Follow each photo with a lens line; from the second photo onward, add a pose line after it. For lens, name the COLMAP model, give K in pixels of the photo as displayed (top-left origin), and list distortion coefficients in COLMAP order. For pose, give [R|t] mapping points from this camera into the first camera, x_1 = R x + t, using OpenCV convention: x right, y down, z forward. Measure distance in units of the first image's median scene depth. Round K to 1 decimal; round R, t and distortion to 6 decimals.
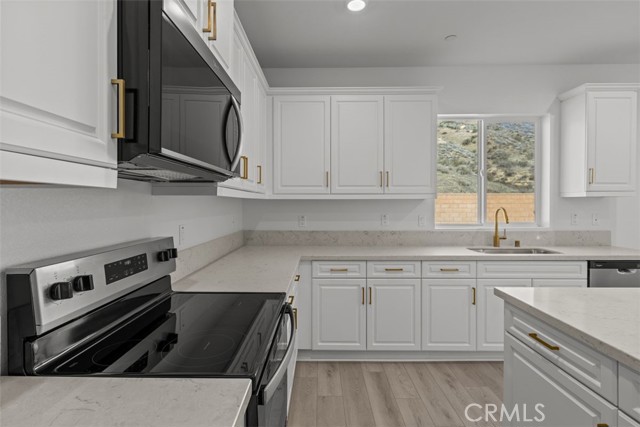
lens RADIAL K [[330.6, 0, 317.3], [0, 330.6, 213.6], [0, 0, 1]] dist [-0.001534, -0.001541]
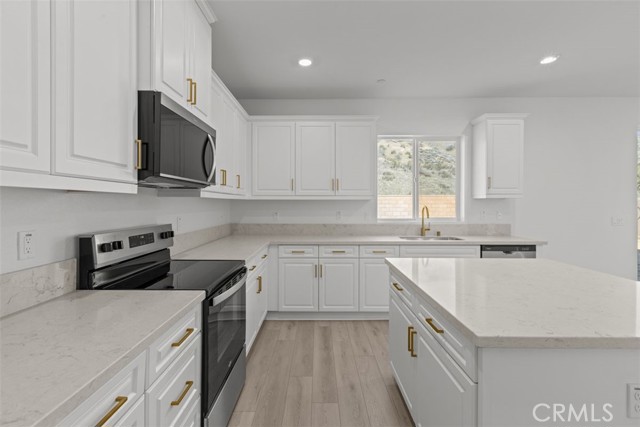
lens RADIAL K [[313.0, 0, 323.7], [0, 313.0, 211.2], [0, 0, 1]] dist [0.001421, 0.001004]
pose [[0.999964, 0.002323, 0.008208, 0.158214], [-0.002269, 0.999975, -0.006635, 0.011973], [-0.008223, 0.006616, 0.999944, -0.282263]]
